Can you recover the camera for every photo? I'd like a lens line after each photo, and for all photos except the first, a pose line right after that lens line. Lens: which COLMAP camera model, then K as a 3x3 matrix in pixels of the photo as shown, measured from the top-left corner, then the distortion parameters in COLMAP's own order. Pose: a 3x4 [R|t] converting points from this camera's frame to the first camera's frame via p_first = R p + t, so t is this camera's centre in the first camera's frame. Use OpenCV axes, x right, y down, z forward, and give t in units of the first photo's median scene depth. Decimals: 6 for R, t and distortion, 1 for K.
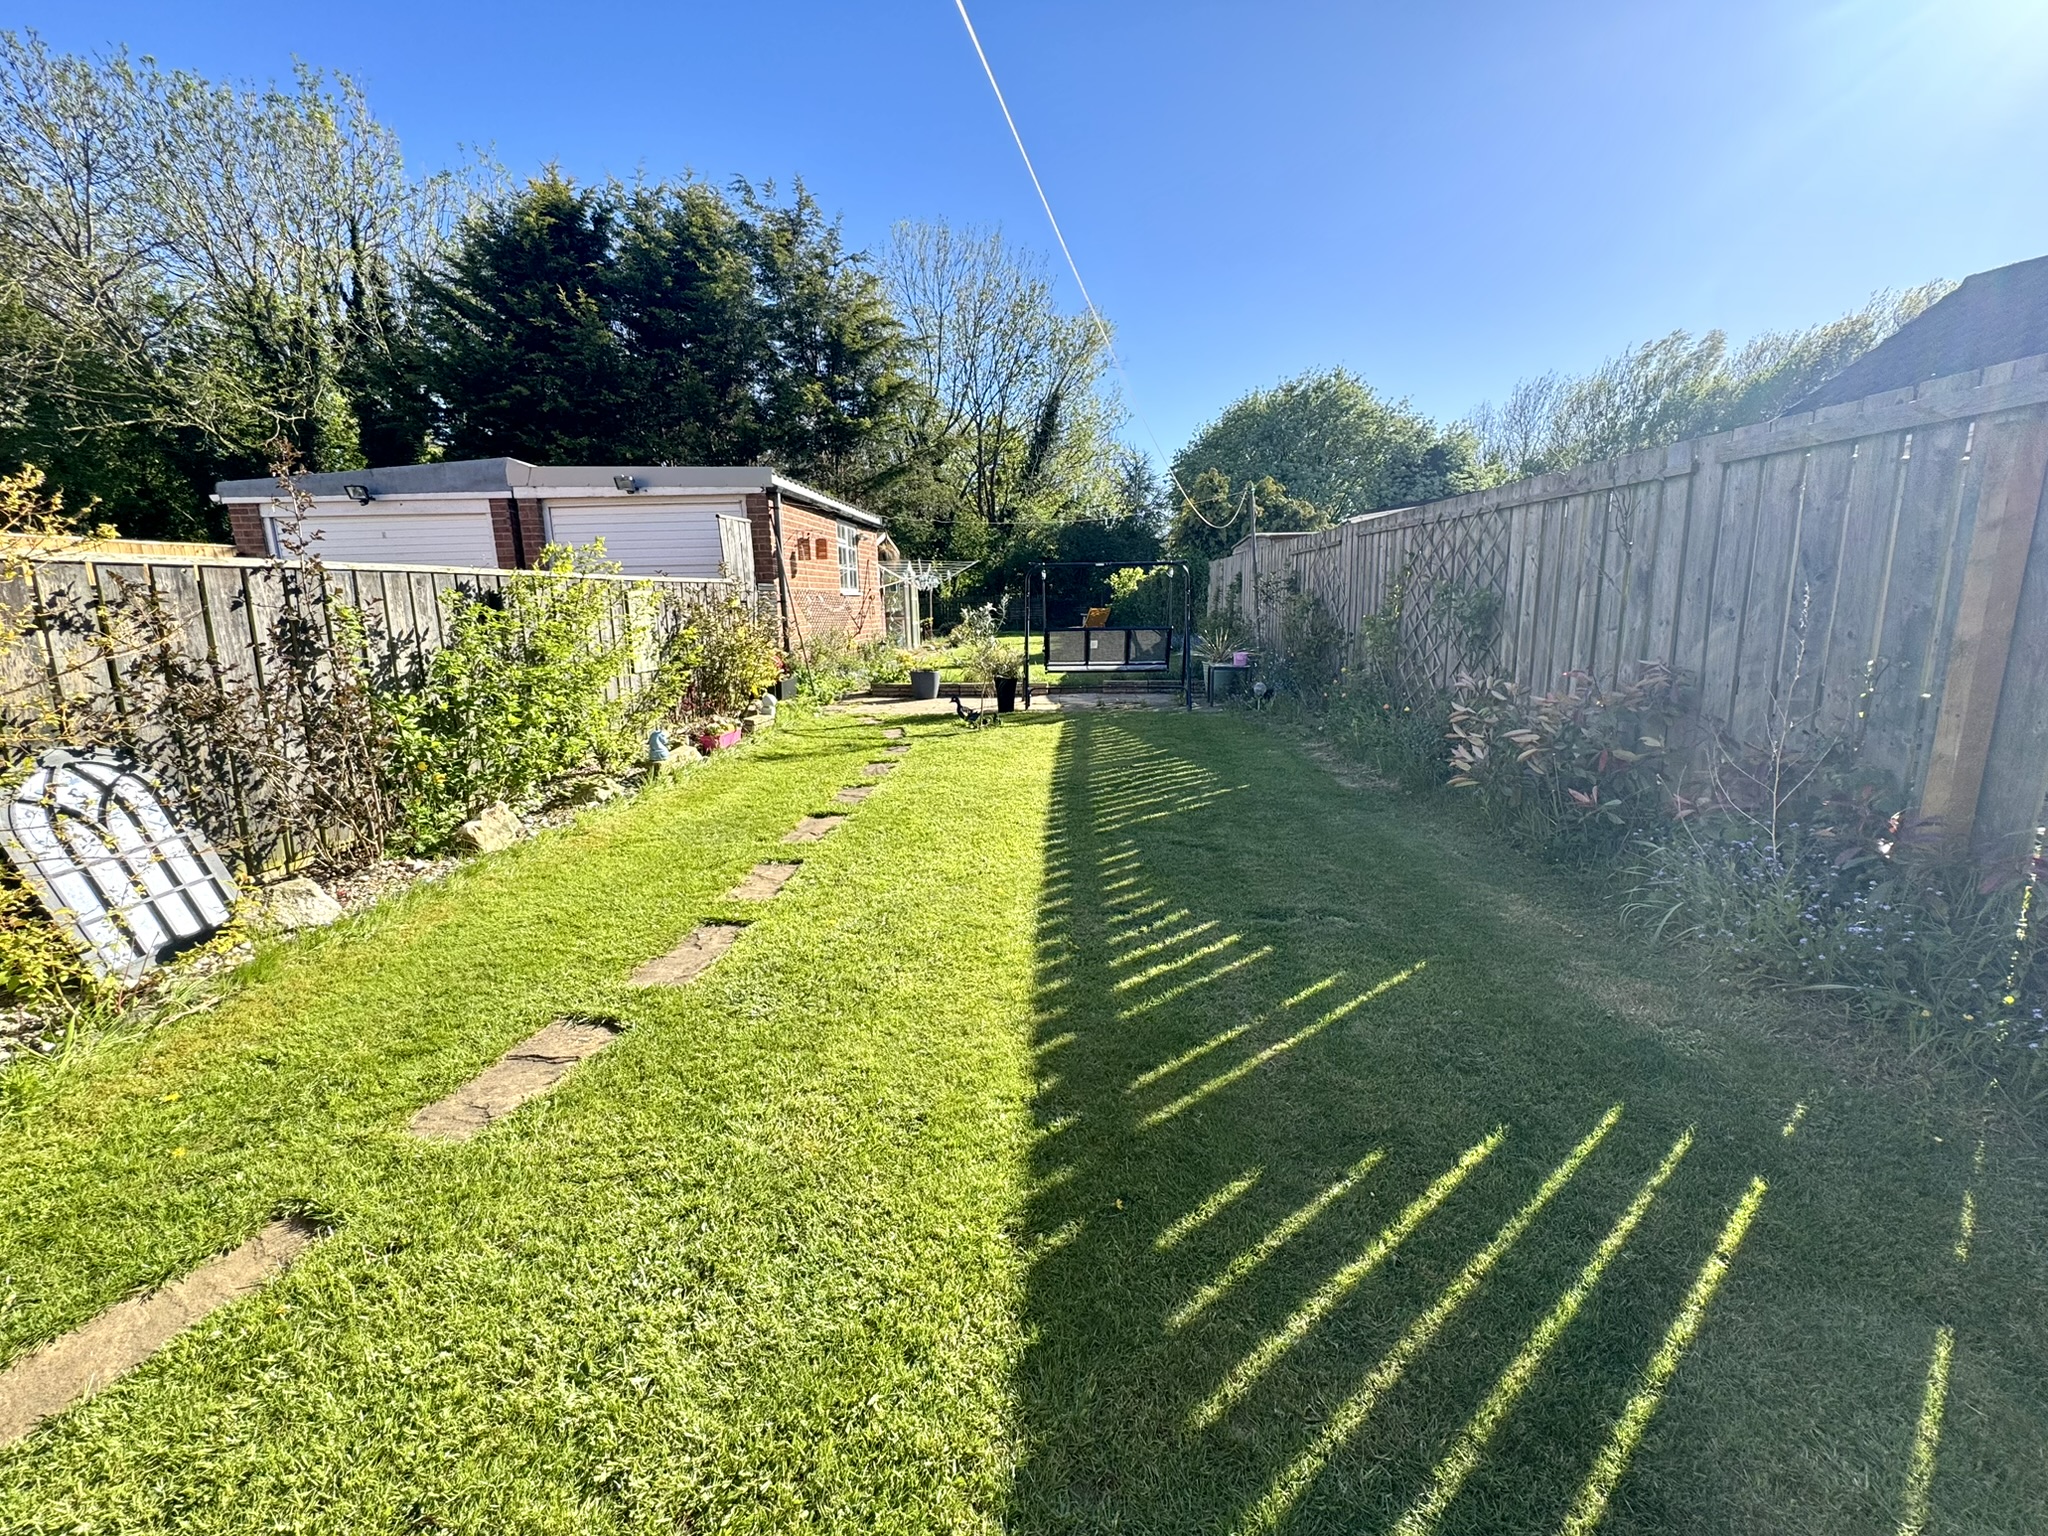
lens RADIAL K [[818.0, 0, 1024.0], [0, 818.0, 768.0], [0, 0, 1]] dist [-0.002045, -0.000007]
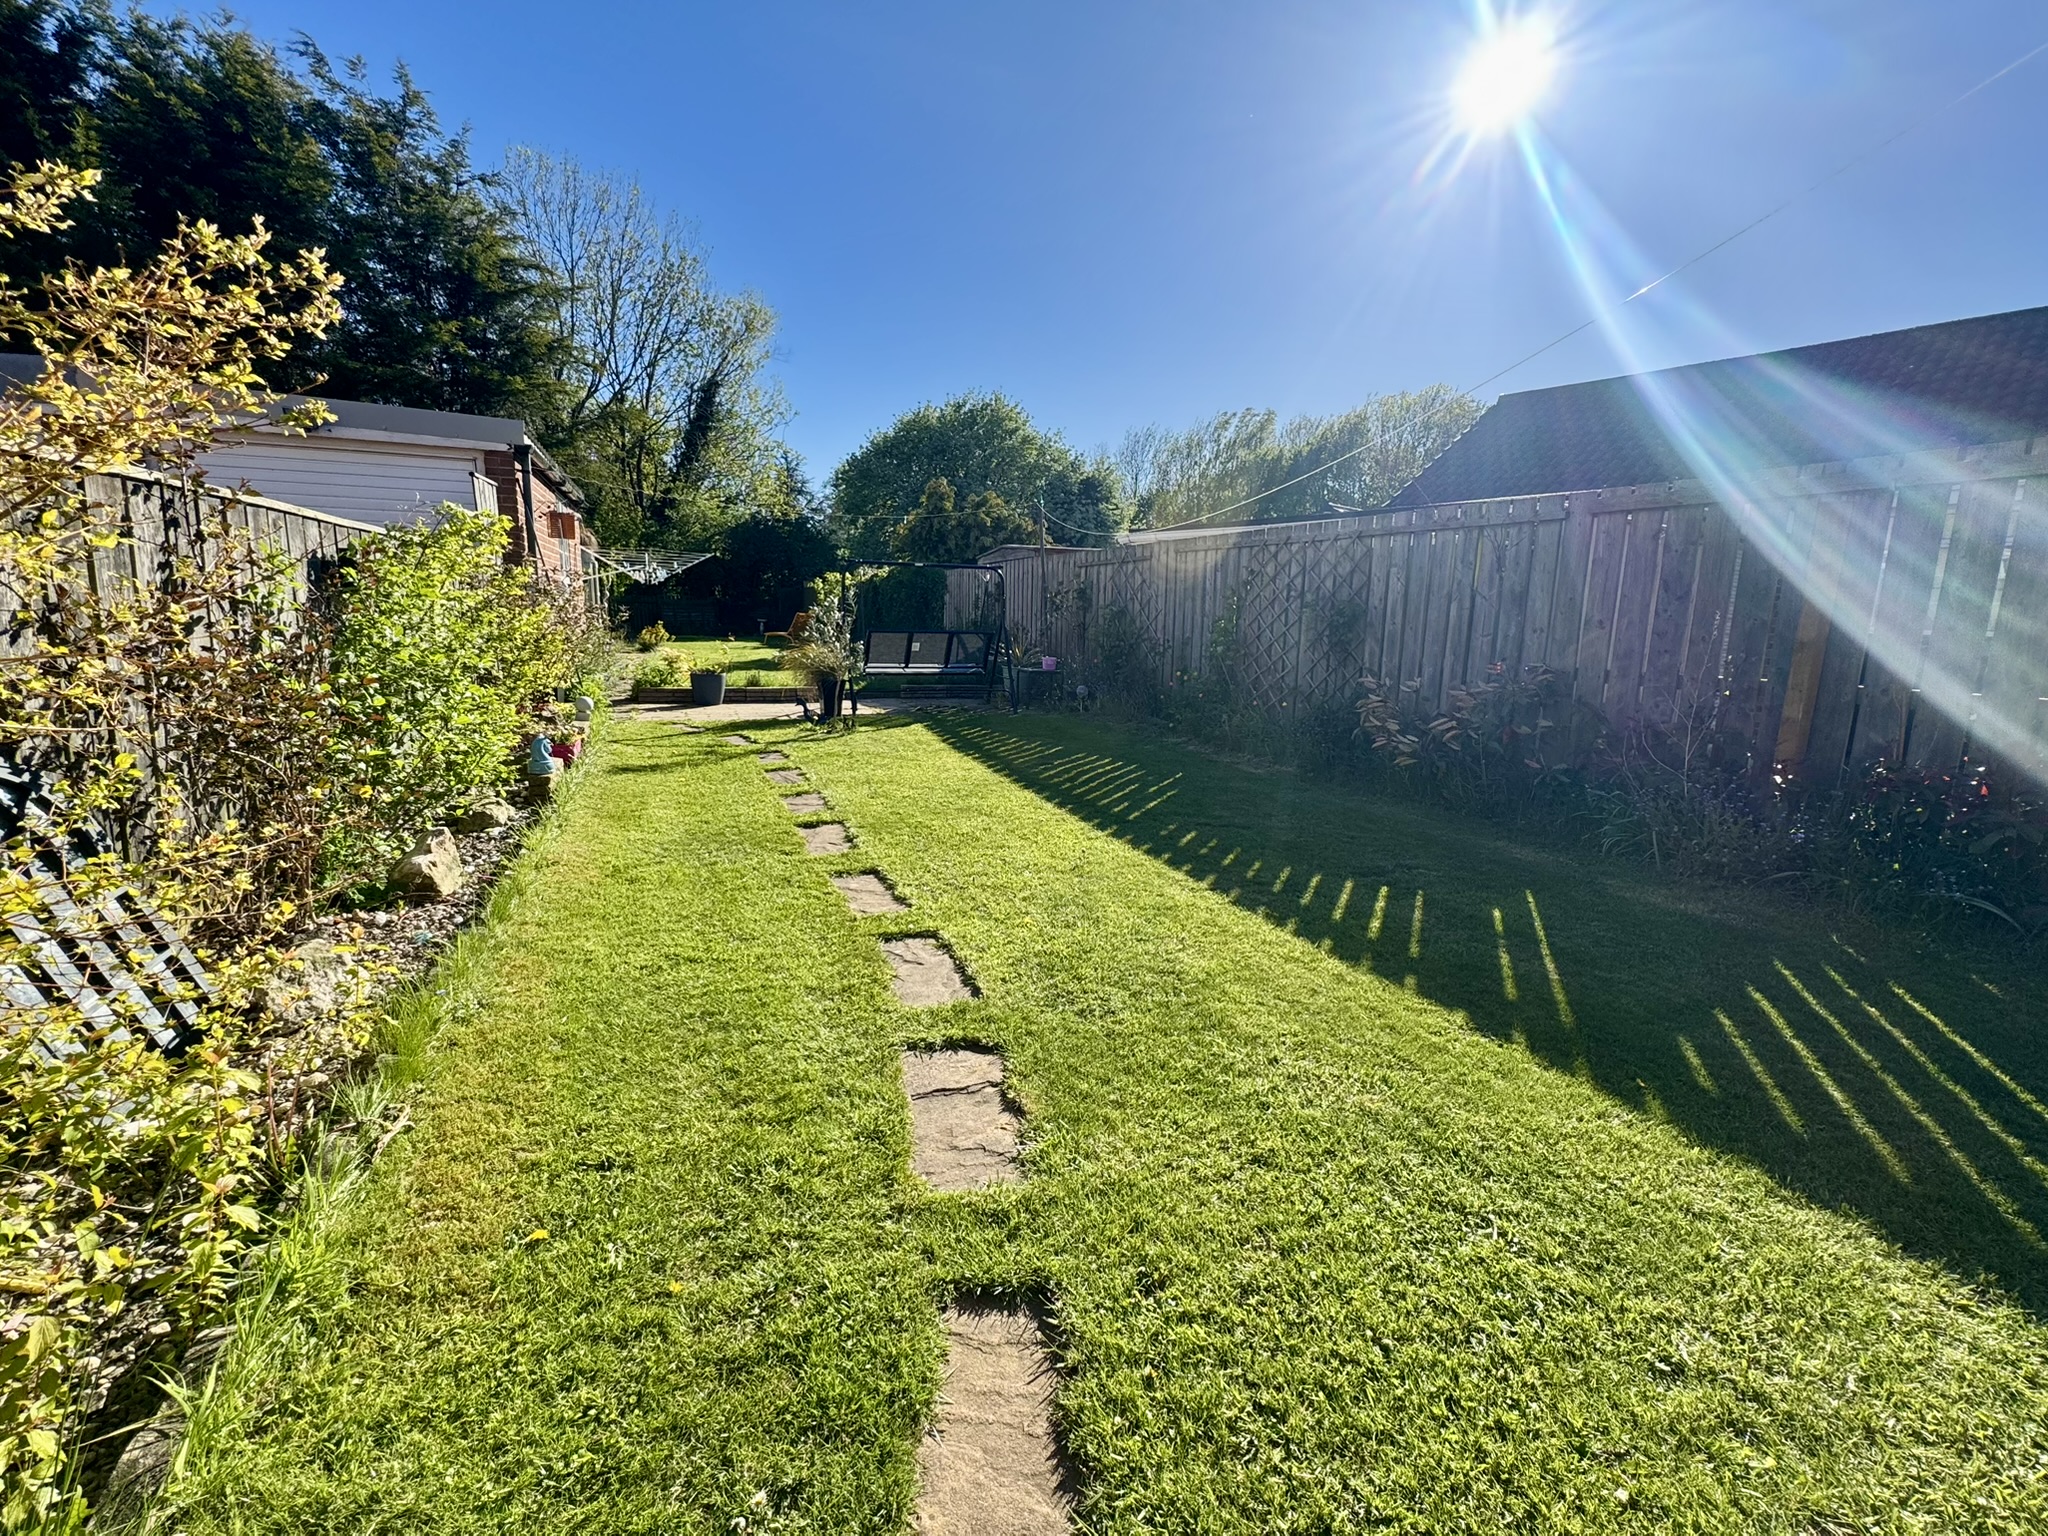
lens RADIAL K [[846.4, 0, 1024.0], [0, 846.4, 768.0], [0, 0, 1]] dist [-0.007385, 0.002248]
pose [[0.913871, -0.036420, 0.404369, -0.112392], [0.043883, 0.998994, -0.009200, 0.004116], [-0.403627, 0.026152, 0.914550, 0.020411]]
